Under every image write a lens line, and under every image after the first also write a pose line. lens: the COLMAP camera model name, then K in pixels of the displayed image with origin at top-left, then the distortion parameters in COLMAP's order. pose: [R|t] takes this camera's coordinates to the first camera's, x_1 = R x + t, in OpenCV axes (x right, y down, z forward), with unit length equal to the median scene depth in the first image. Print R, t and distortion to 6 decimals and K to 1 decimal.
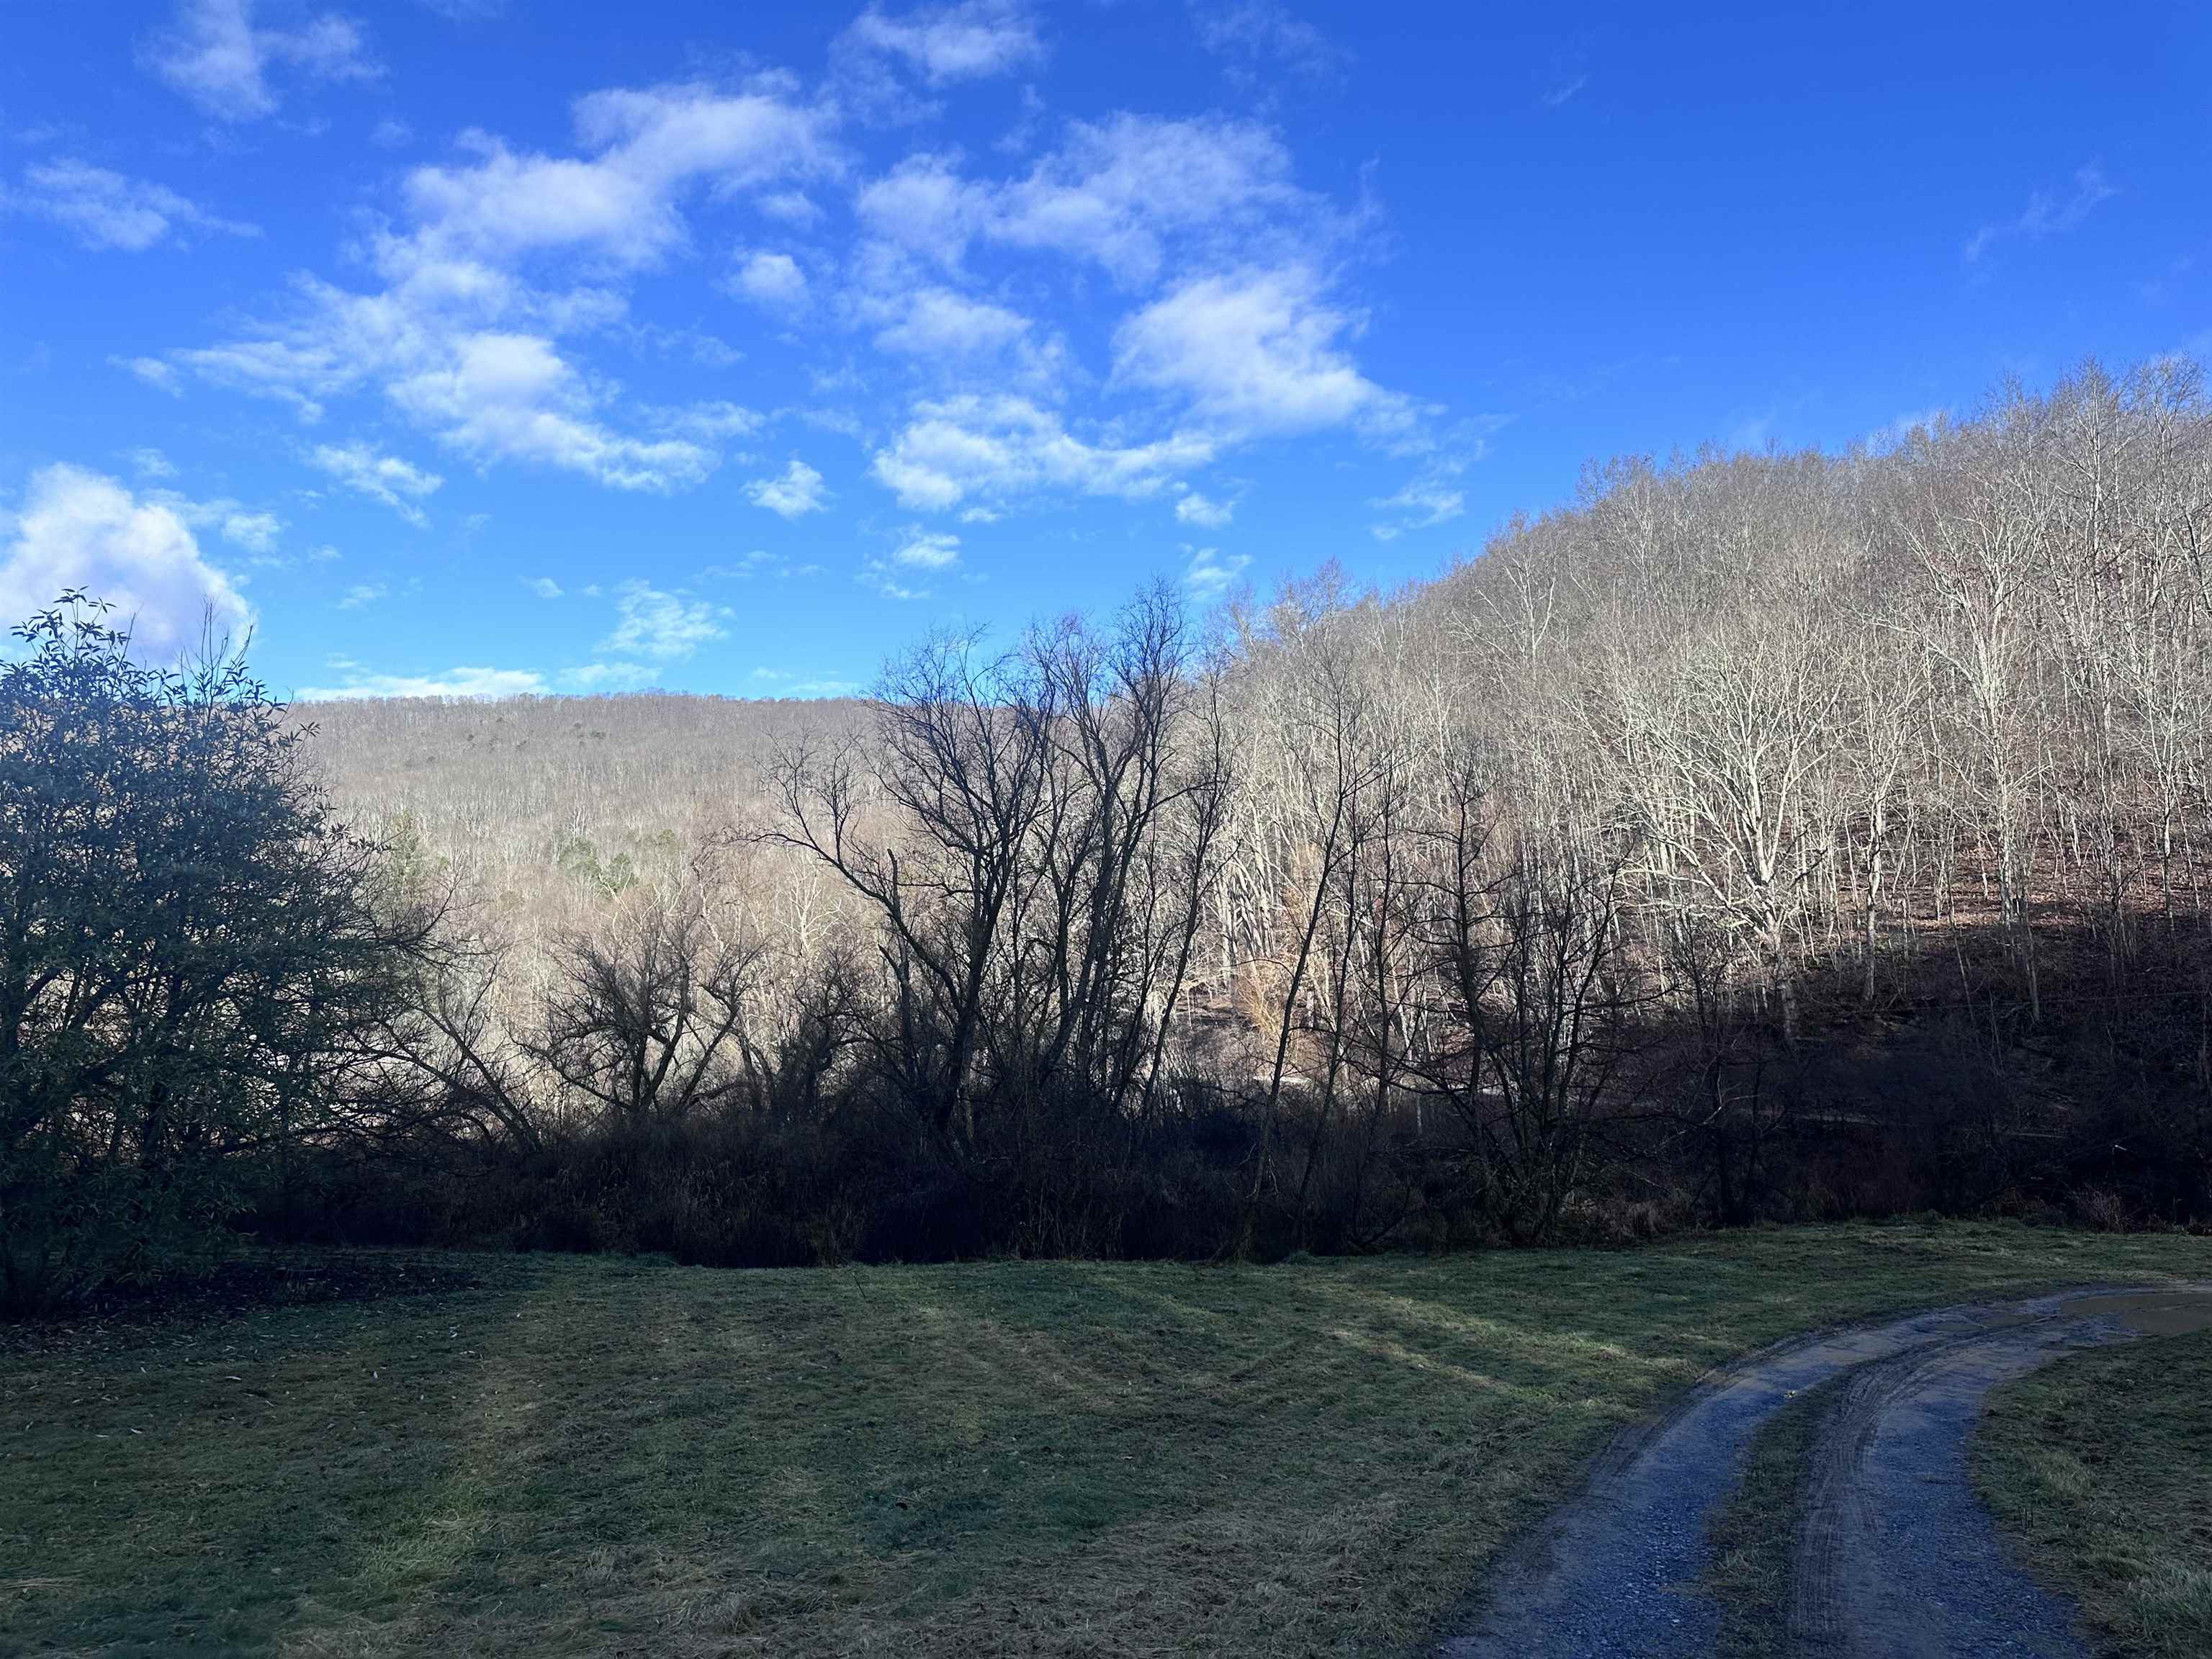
lens RADIAL K [[1537.2, 0, 1098.1], [0, 1537.2, 810.6], [0, 0, 1]] dist [0.030585, -0.042231]
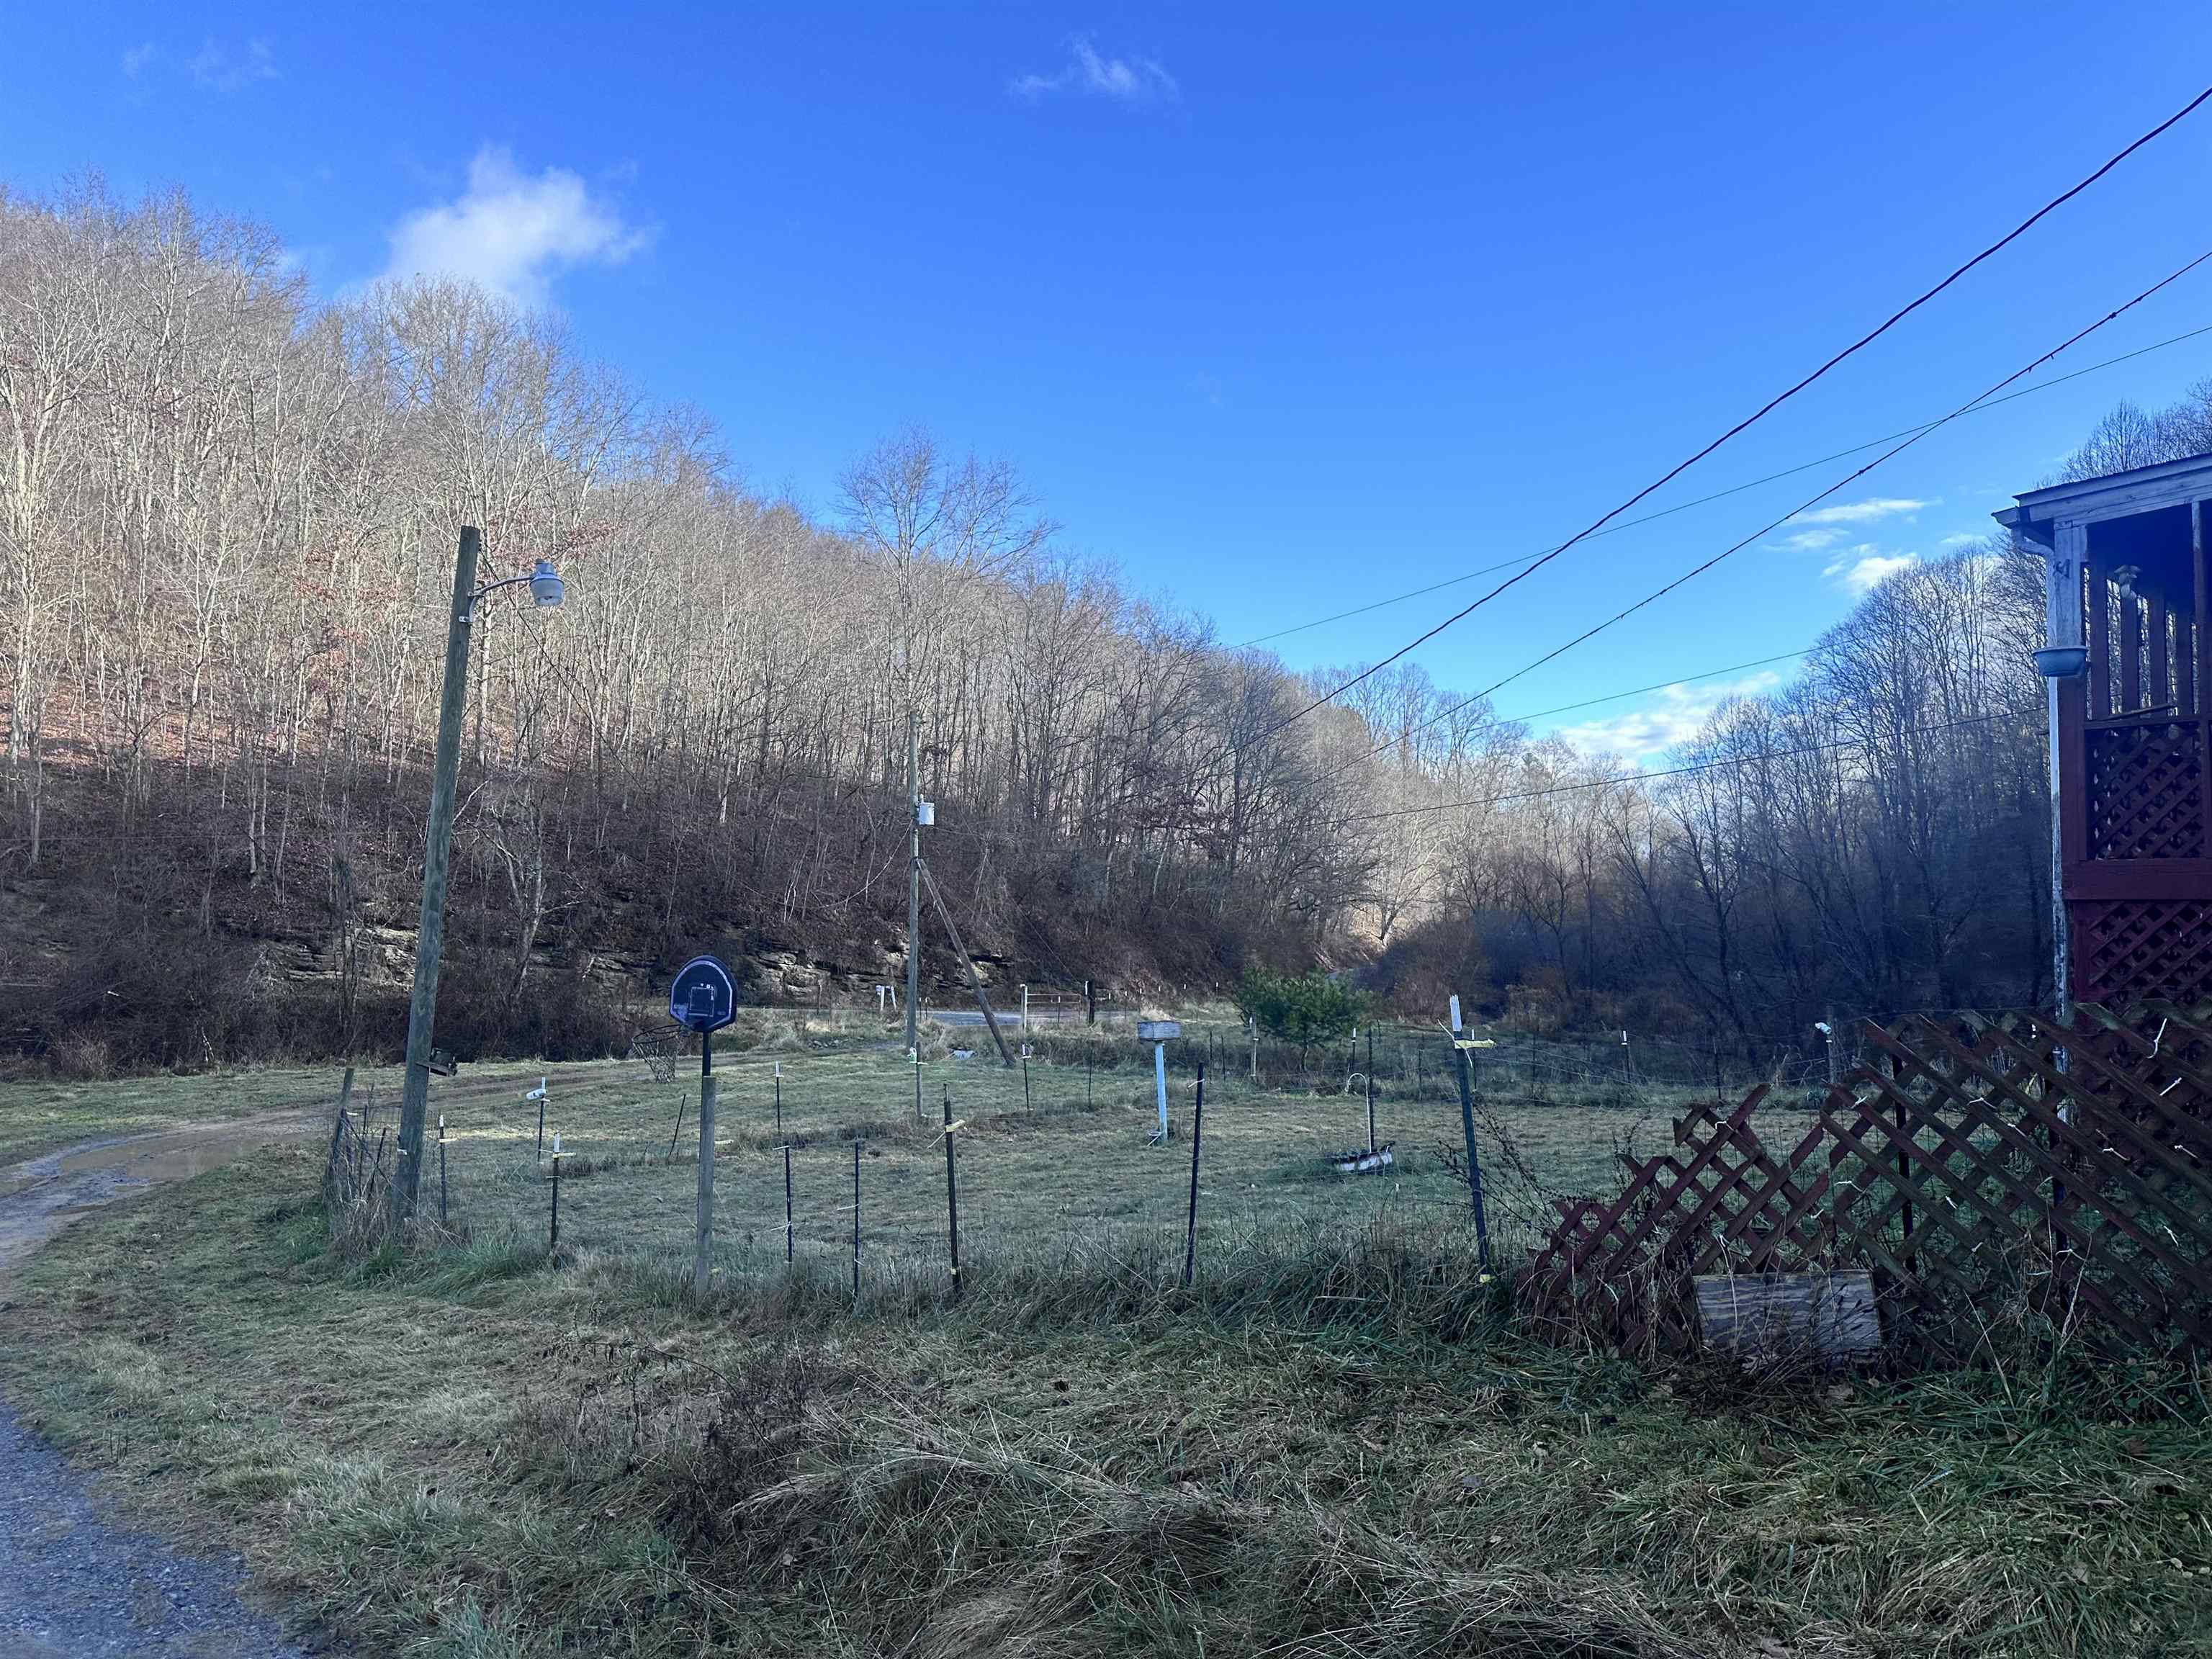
lens RADIAL K [[1549.3, 0, 1153.7], [0, 1549.3, 833.9], [0, 0, 1]] dist [-0.024303, 0.000816]
pose [[0.375609, 0.053531, 0.925231, 0.021761], [-0.152829, 0.988241, 0.004867, 0.021018], [-0.914091, -0.143230, 0.379373, 0.077567]]
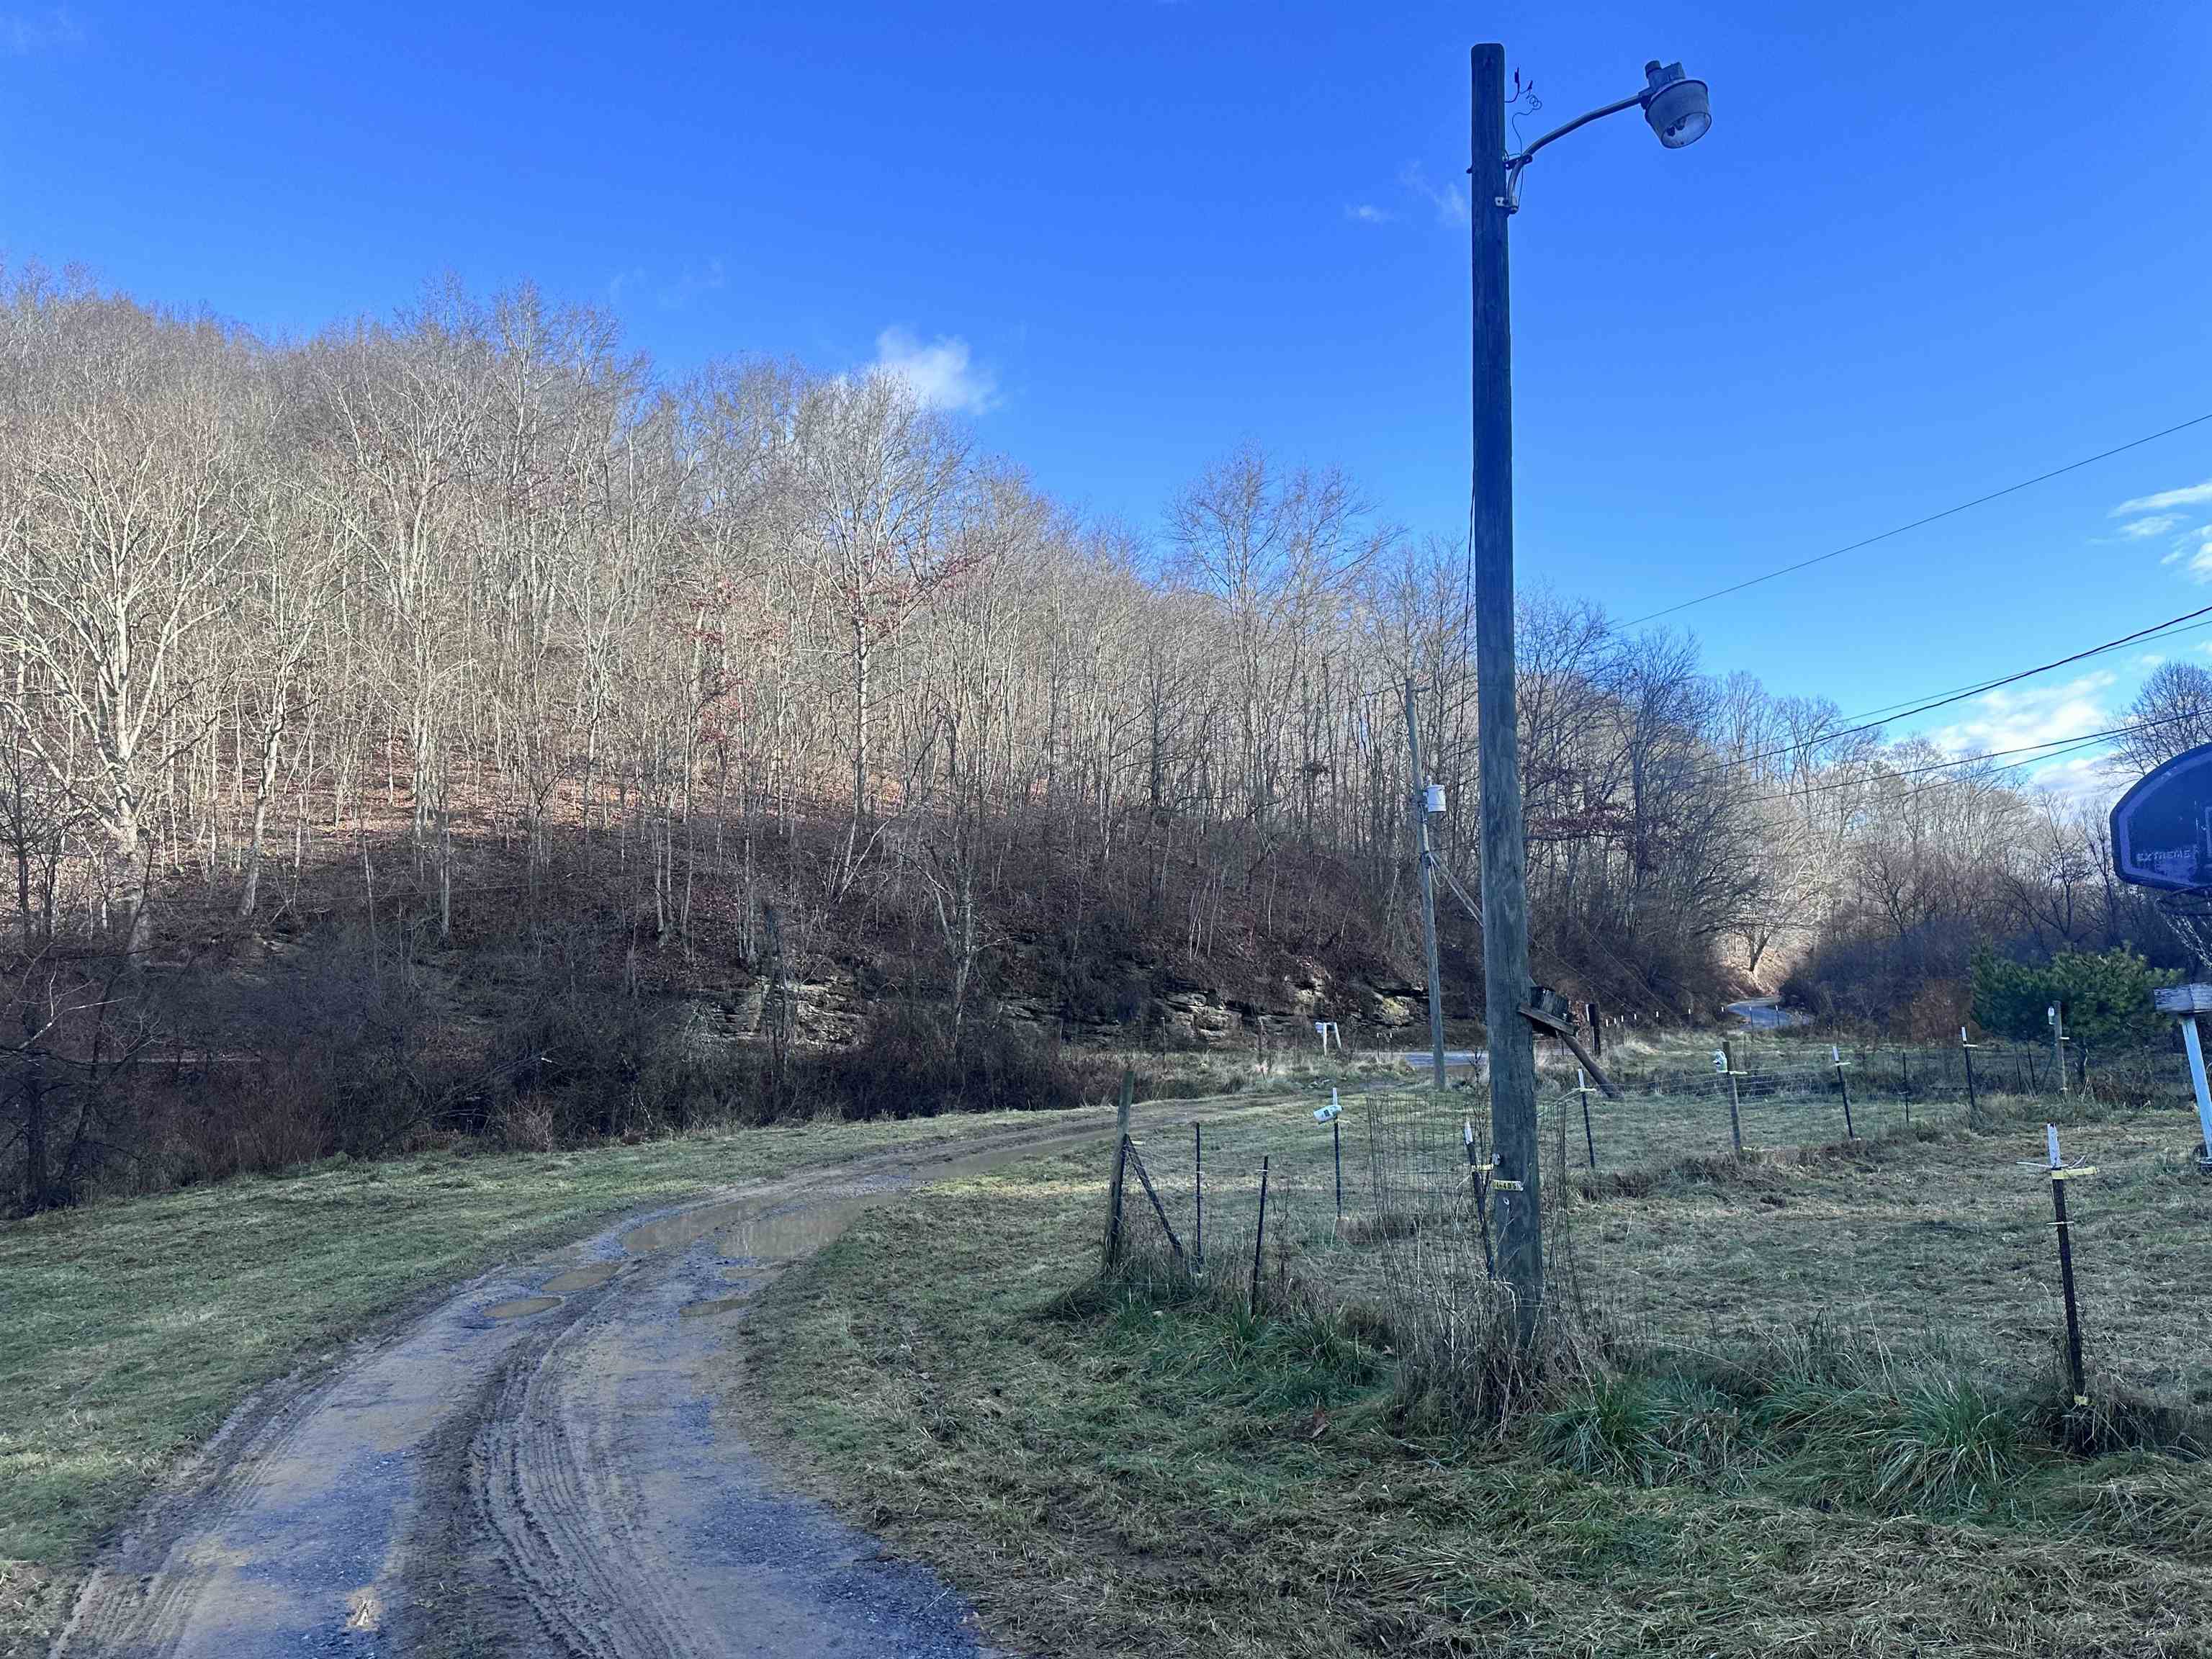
lens RADIAL K [[1554.5, 0, 1107.4], [0, 1554.5, 792.8], [0, 0, 1]] dist [0.119276, -0.148991]
pose [[0.557654, 0.077500, 0.826448, 0.111060], [-0.087893, 0.995548, -0.034050, 0.091135], [-0.825407, -0.053651, 0.561983, 0.314263]]
